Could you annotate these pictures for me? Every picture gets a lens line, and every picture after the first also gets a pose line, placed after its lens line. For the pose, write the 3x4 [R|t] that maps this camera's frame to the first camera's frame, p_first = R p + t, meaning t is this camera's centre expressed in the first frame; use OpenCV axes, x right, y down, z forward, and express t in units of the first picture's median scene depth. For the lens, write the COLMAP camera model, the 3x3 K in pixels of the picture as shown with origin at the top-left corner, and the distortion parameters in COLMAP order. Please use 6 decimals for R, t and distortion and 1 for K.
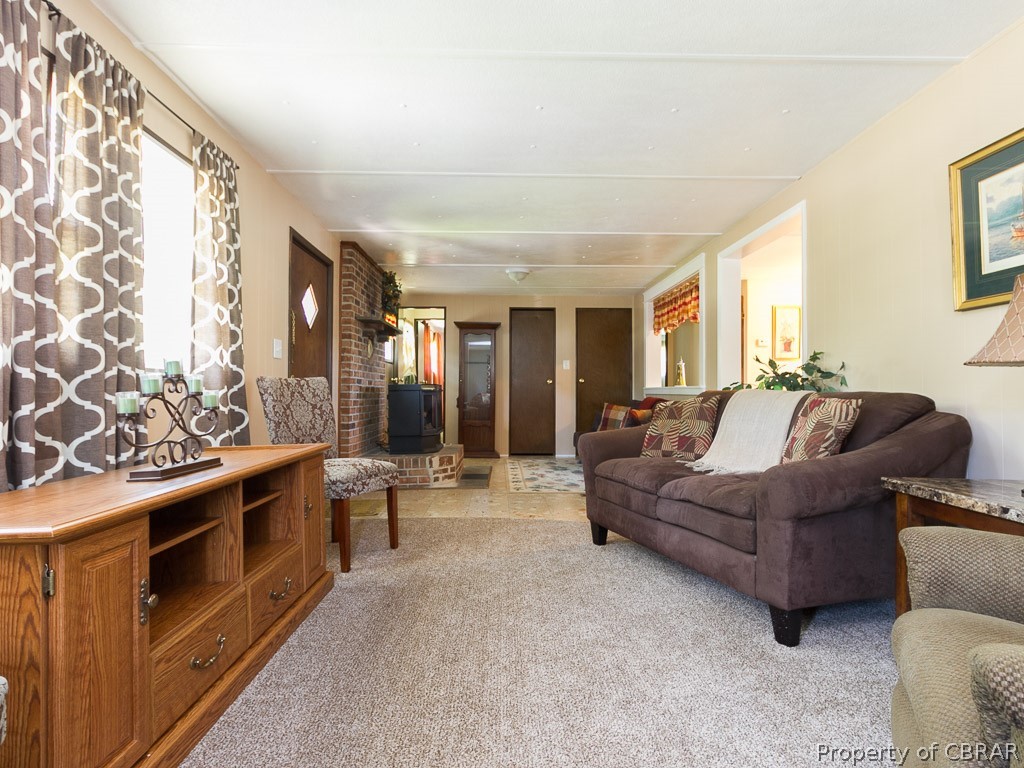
lens RADIAL K [[591.8, 0, 512.0], [0, 591.8, 384.0], [0, 0, 1]] dist [0.023434, -0.000024]
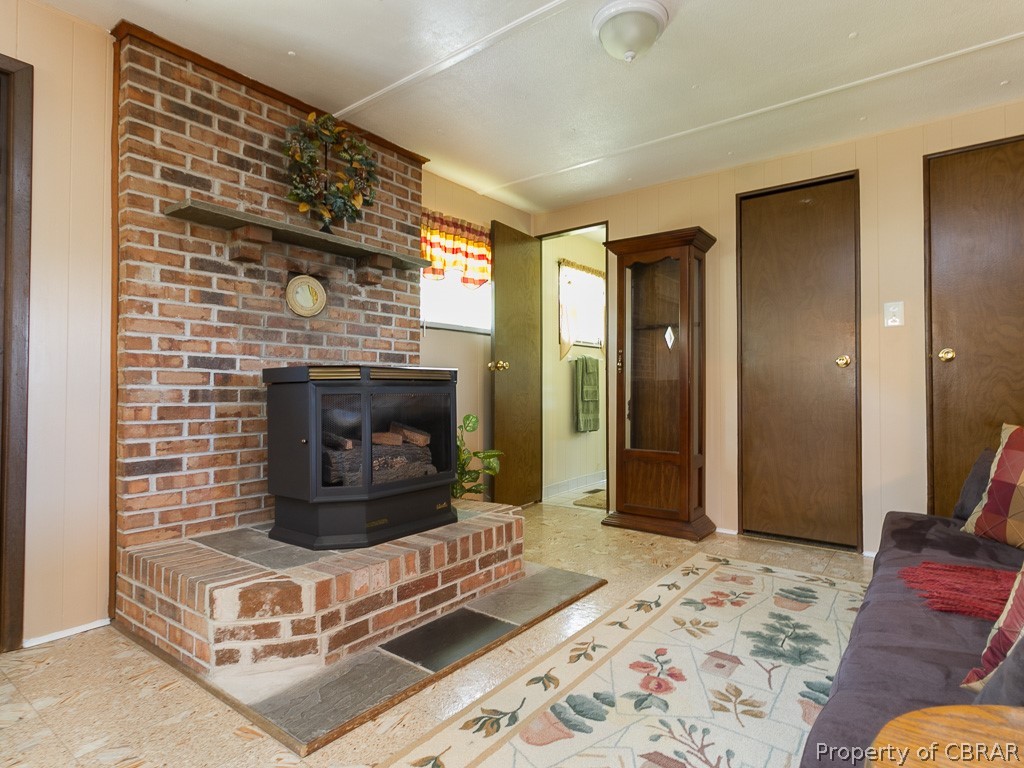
lens RADIAL K [[539.1, 0, 533.3], [0, 539.1, 376.6], [0, 0, 1]] dist [0.003285, -0.000502]
pose [[0.784898, -0.016894, -0.619395, 0.126249], [0.008822, 0.999832, -0.016091, 0.011294], [0.619563, 0.007165, 0.784915, 0.601389]]
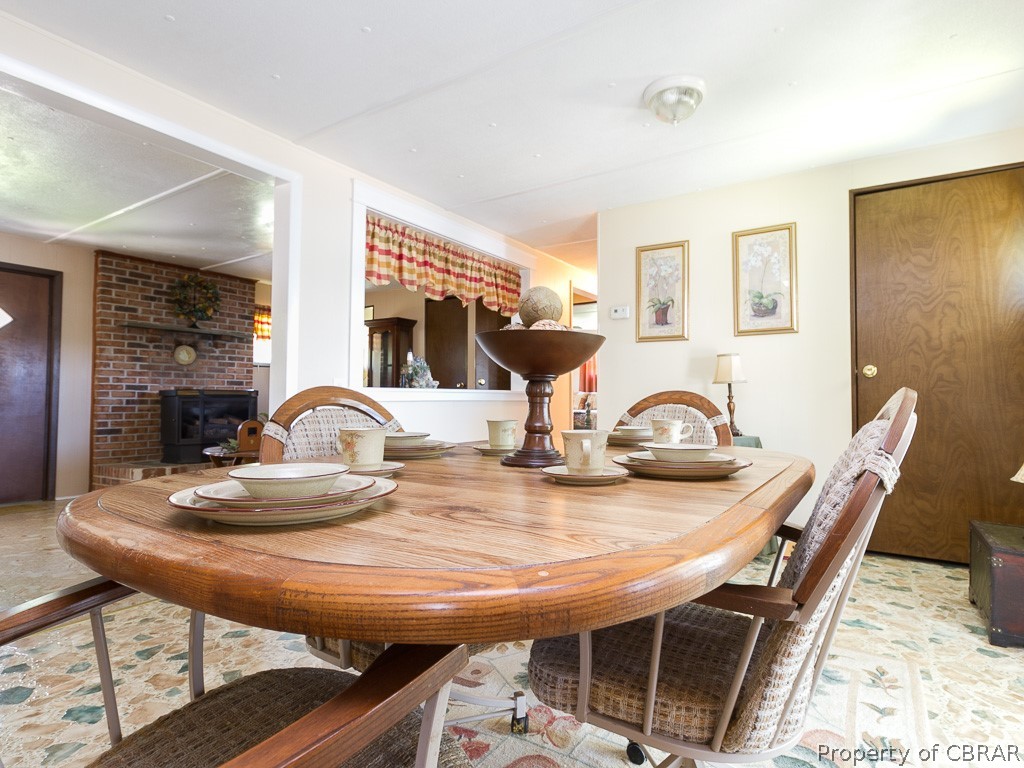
lens RADIAL K [[539.1, 0, 533.3], [0, 539.1, 376.6], [0, 0, 1]] dist [0.003285, -0.000502]
pose [[0.826864, -0.026872, -0.561760, 0.588878], [0.008739, 0.999351, -0.034942, 0.011801], [0.562334, 0.023983, 0.826562, 0.446942]]
